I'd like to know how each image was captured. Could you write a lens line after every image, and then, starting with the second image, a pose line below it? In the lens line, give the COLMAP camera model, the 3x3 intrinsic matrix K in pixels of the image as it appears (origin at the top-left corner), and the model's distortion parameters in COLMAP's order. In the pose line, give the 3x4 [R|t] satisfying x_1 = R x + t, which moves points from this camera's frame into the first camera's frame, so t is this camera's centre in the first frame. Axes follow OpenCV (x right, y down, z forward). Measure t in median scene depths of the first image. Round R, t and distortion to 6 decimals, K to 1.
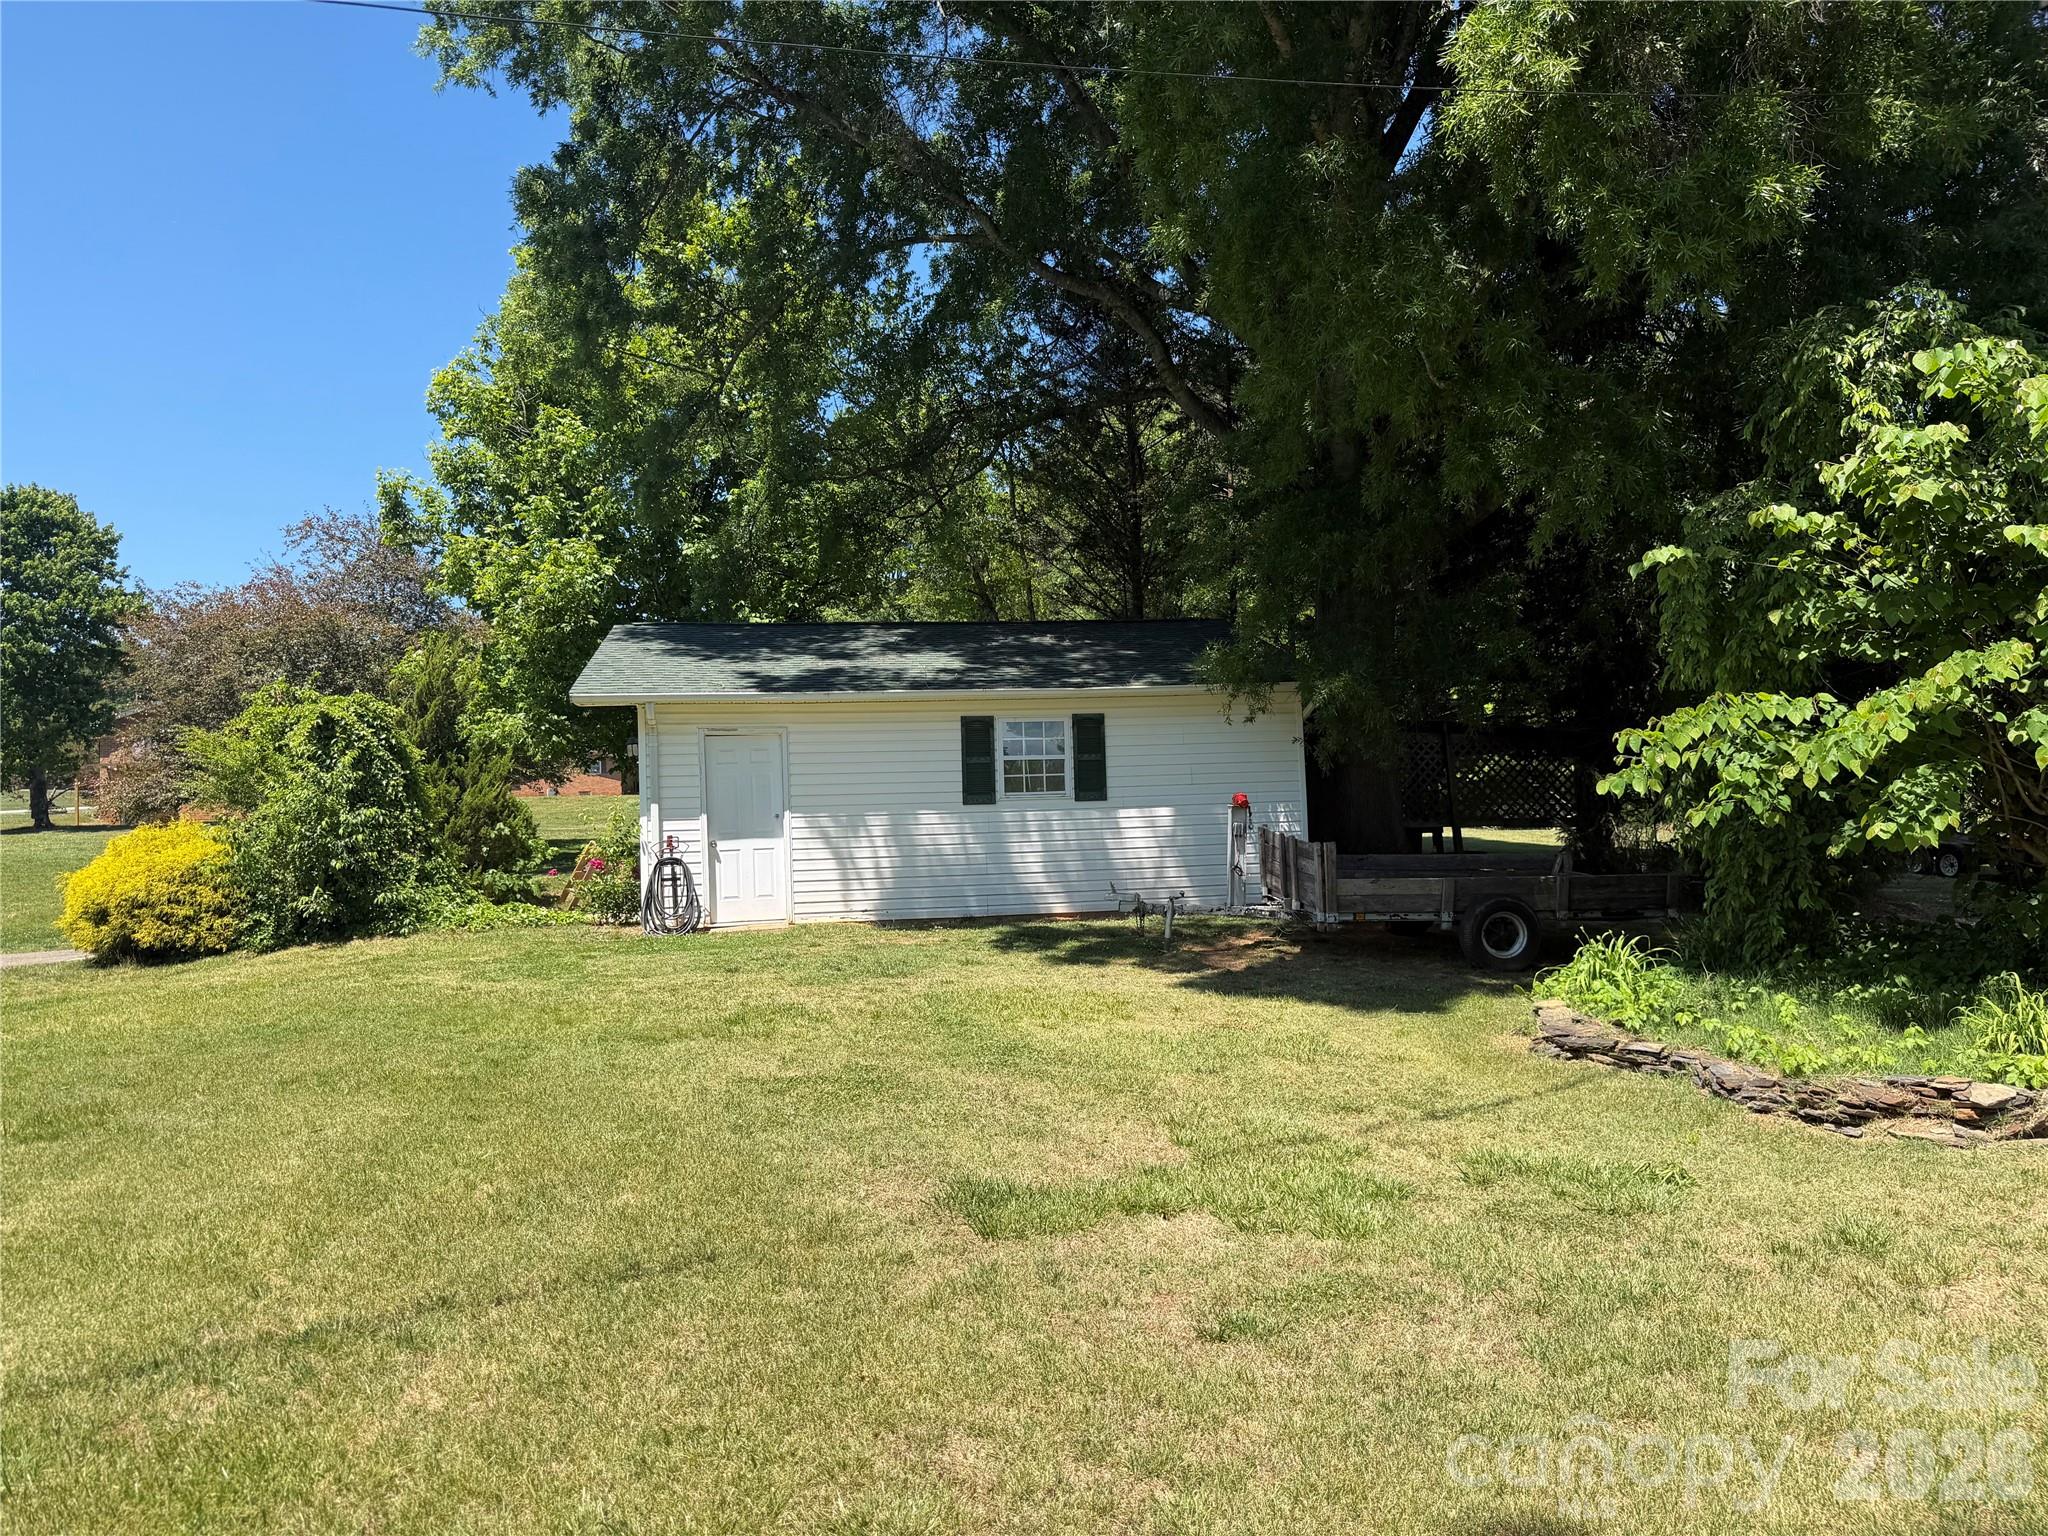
lens RADIAL K [[1446.1, 0, 1033.7], [0, 1446.1, 767.8], [0, 0, 1]] dist [0.128751, -0.205262]
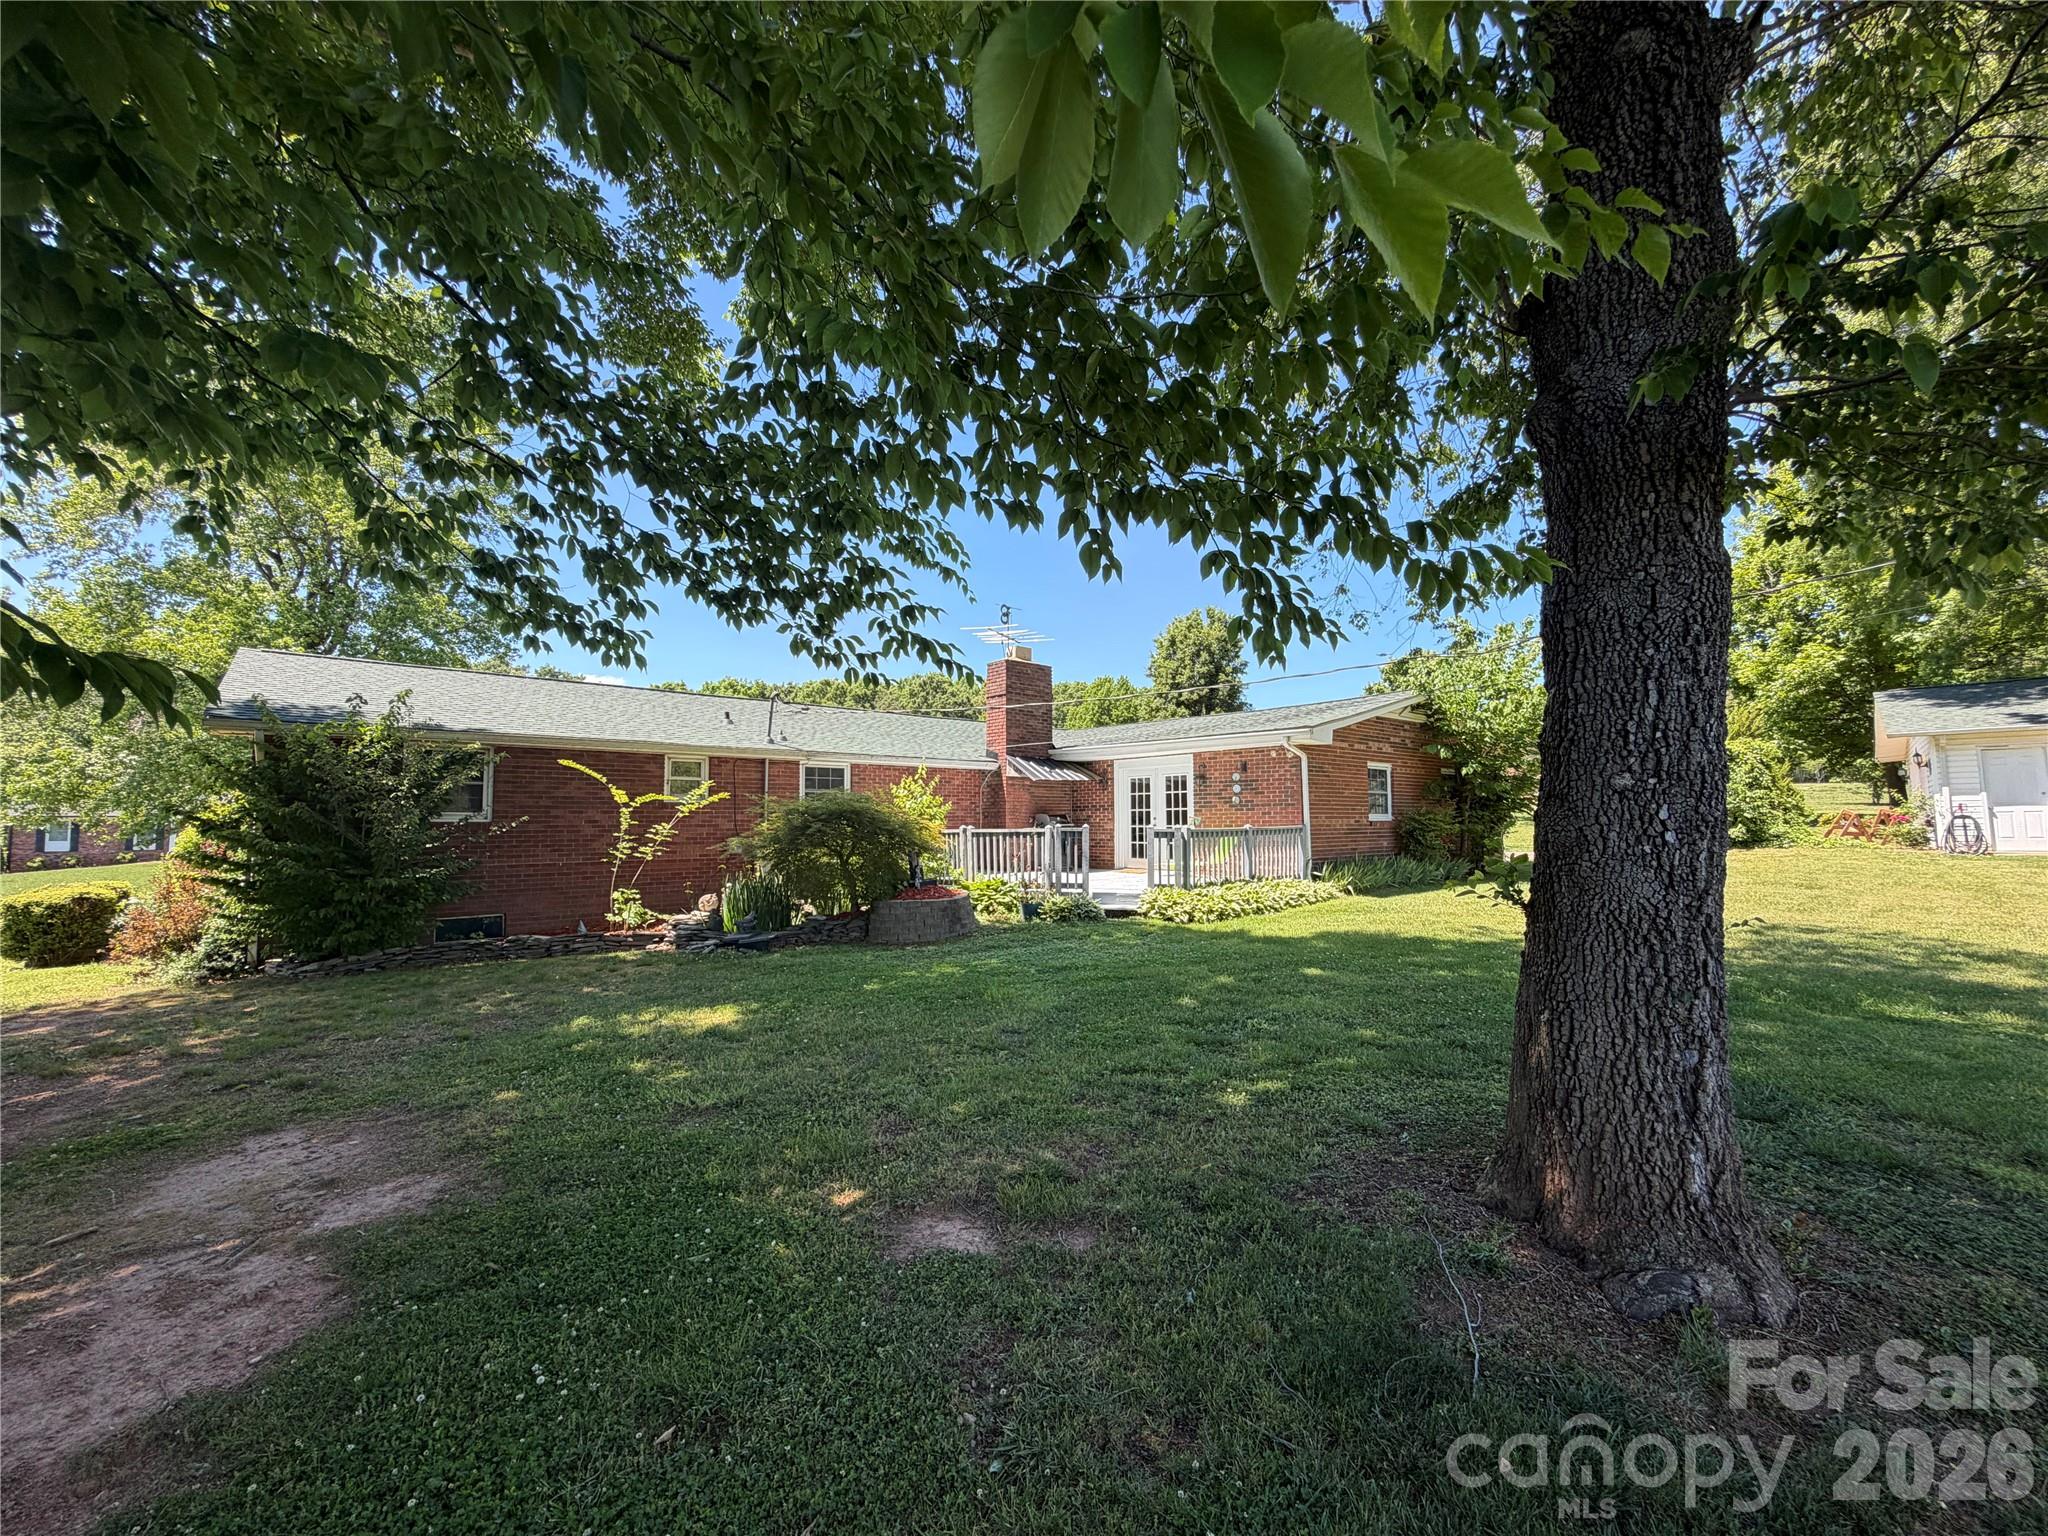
lens RADIAL K [[814.2, 0, 1019.8], [0, 814.2, 794.7], [0, 0, 1]] dist [-0.000001, 0.000060]
pose [[0.584820, -0.005942, -0.811142, -0.099644], [0.027381, 0.999548, 0.012419, -0.011337], [0.810701, -0.029473, 0.584718, -0.592510]]
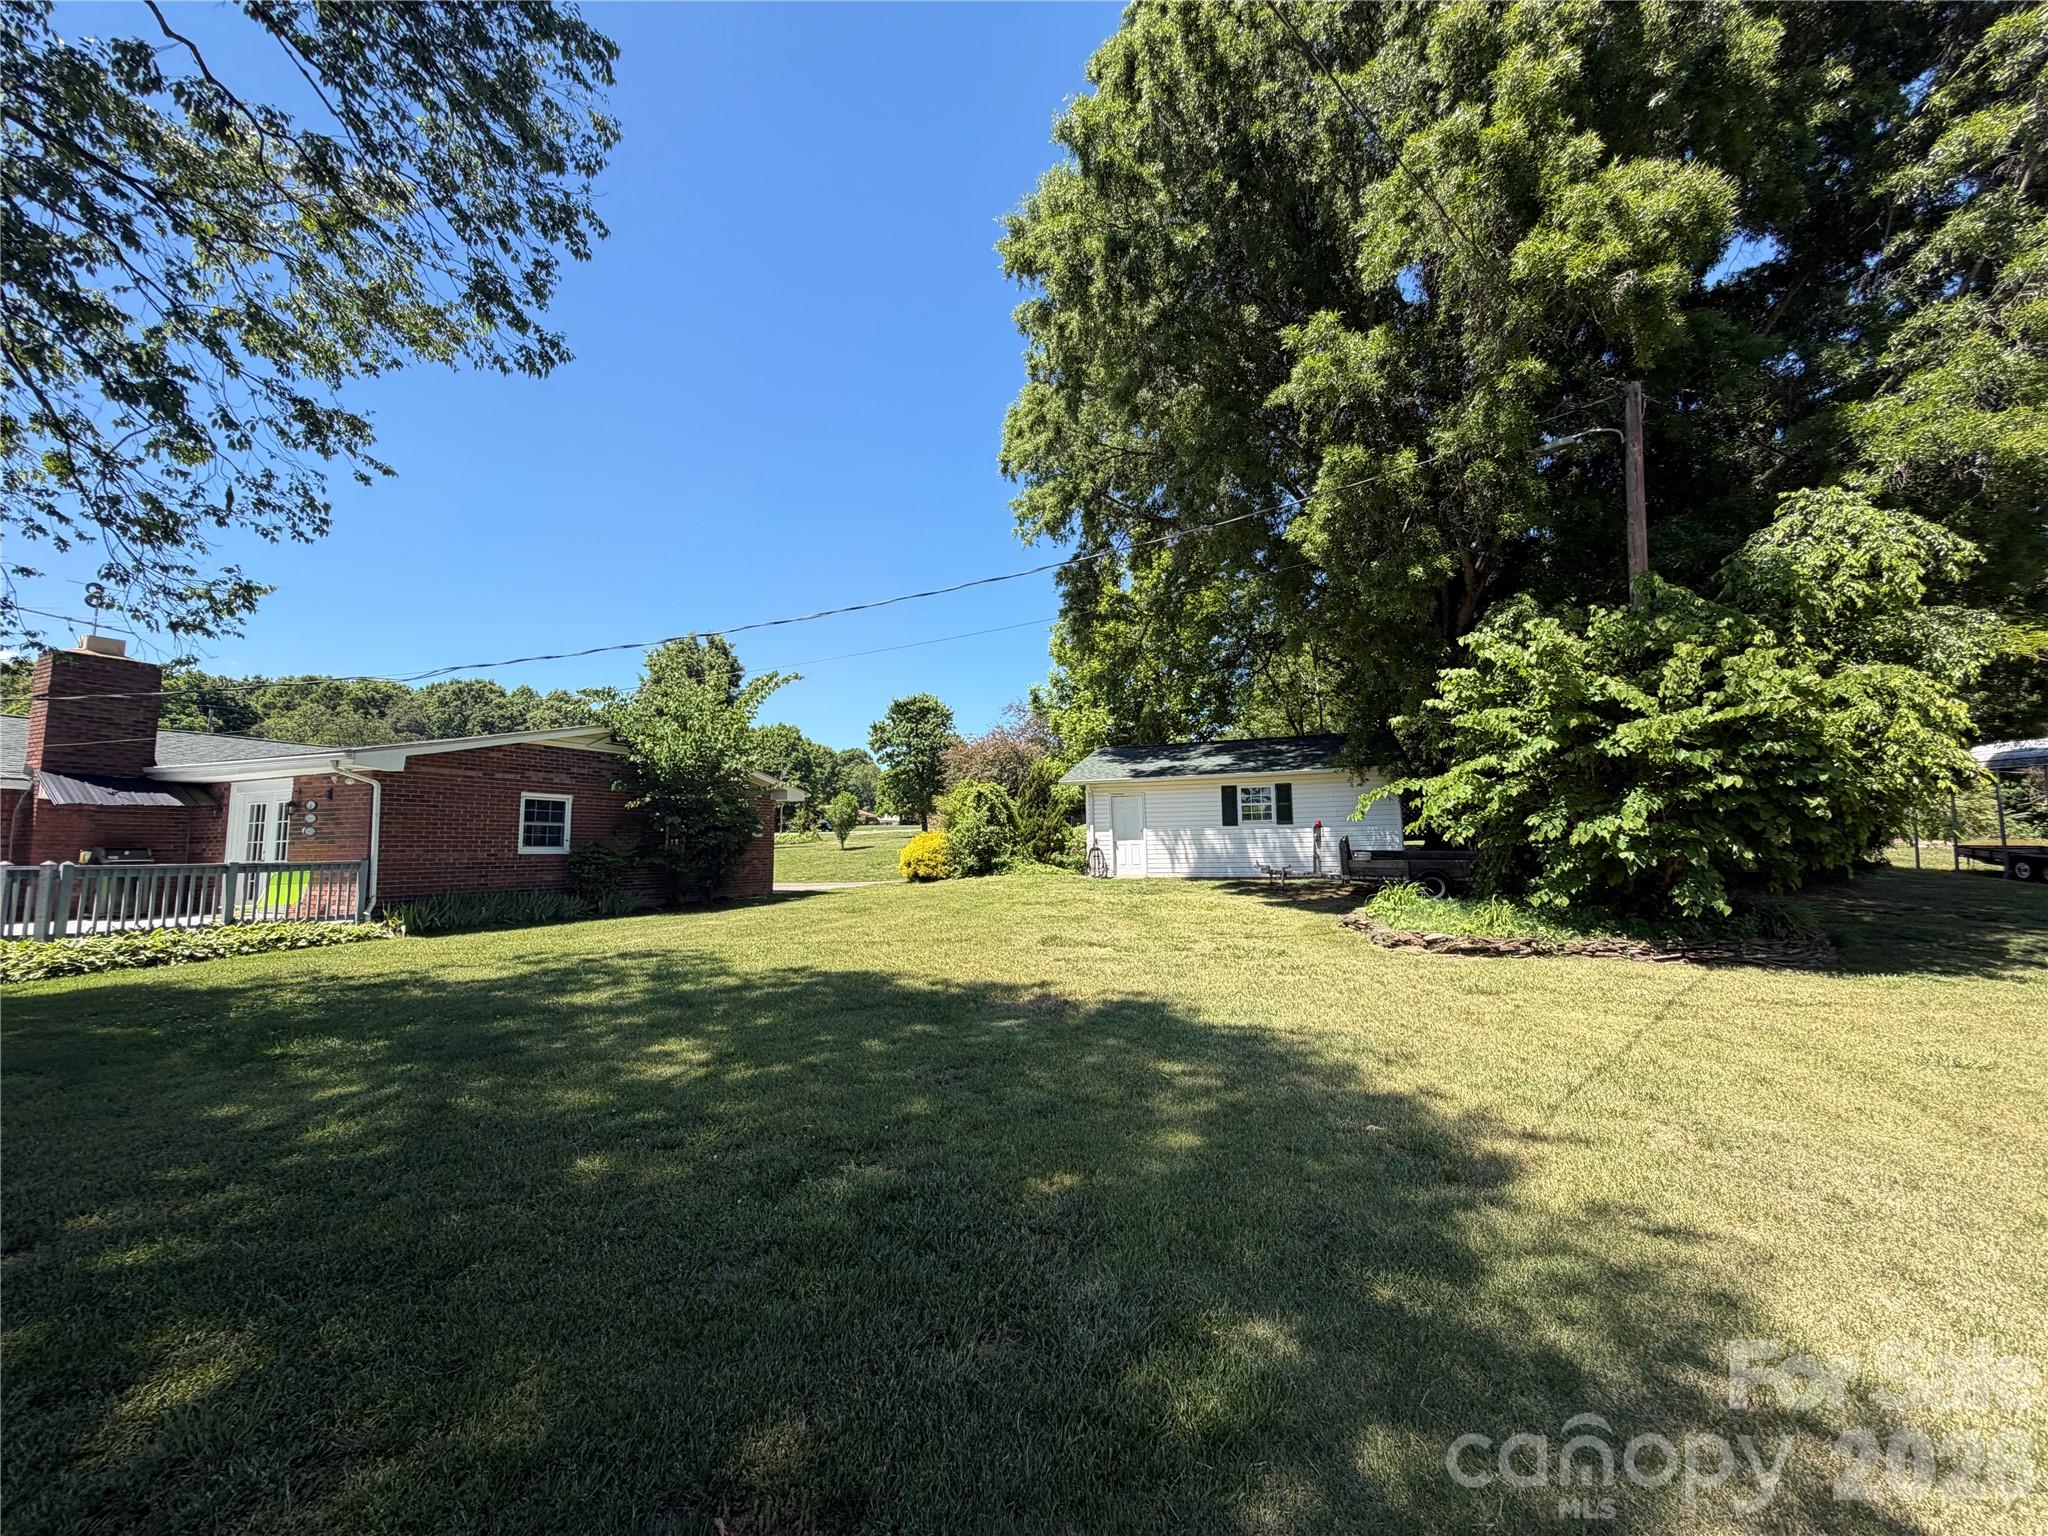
lens RADIAL K [[824.3, 0, 1032.0], [0, 824.3, 775.7], [0, 0, 1]] dist [-0.006805, -0.000293]
pose [[0.880123, -0.026202, -0.474022, 0.294256], [0.008730, 0.999200, -0.039022, -0.004599], [0.474666, 0.030206, 0.879648, -0.251607]]
